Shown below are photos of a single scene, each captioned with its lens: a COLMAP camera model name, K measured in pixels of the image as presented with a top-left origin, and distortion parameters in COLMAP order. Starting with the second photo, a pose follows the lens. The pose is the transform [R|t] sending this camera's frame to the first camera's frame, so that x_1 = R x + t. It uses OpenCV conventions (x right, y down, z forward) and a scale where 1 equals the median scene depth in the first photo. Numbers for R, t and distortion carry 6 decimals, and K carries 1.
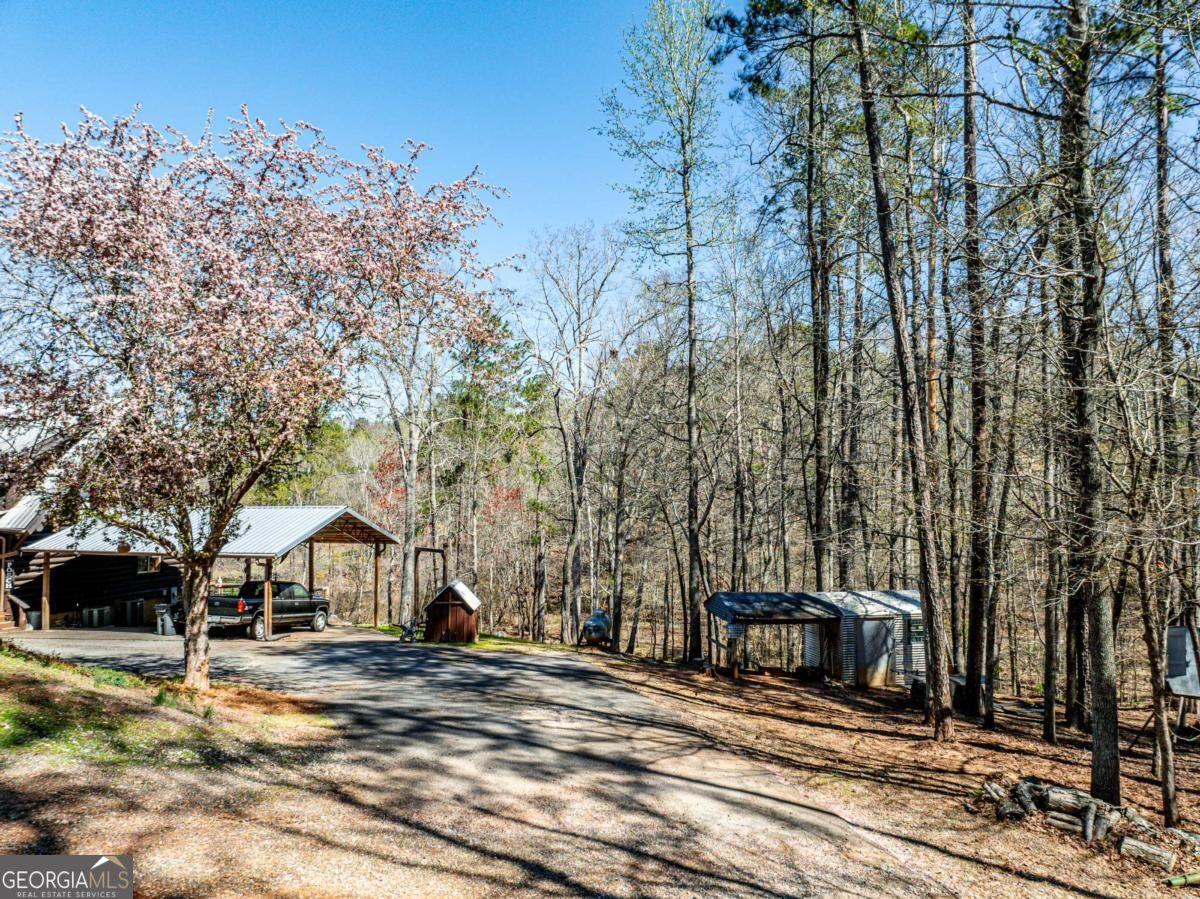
lens RADIAL K [[868.3, 0, 616.8], [0, 868.3, 444.5], [0, 0, 1]] dist [-0.033587, 0.001148]
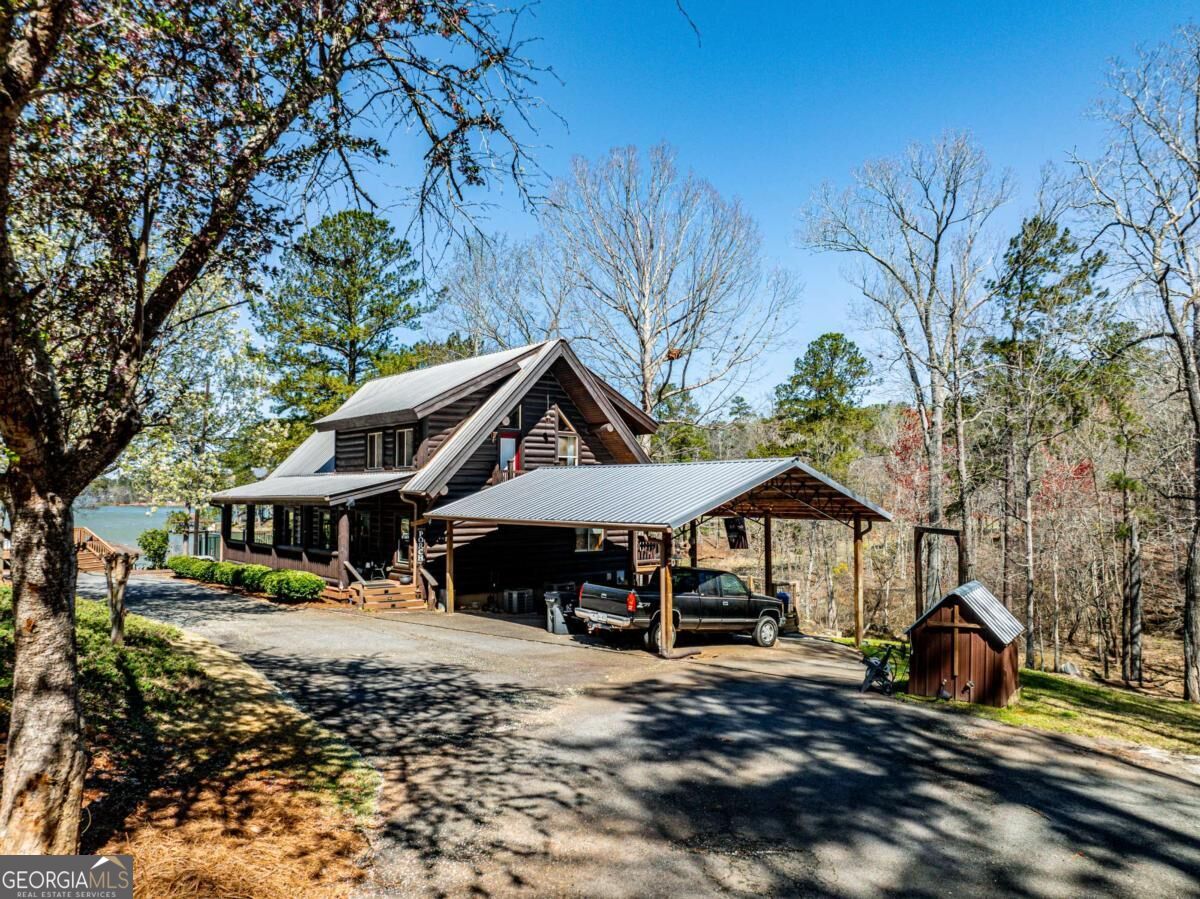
lens RADIAL K [[854.5, 0, 600.0], [0, 854.5, 449.5], [0, 0, 1]] dist [-0.019406, 0.007583]
pose [[0.804152, -0.028296, -0.593750, -0.051503], [0.034301, 0.999411, -0.001172, 0.062762], [0.593433, -0.019424, 0.804649, 0.412546]]
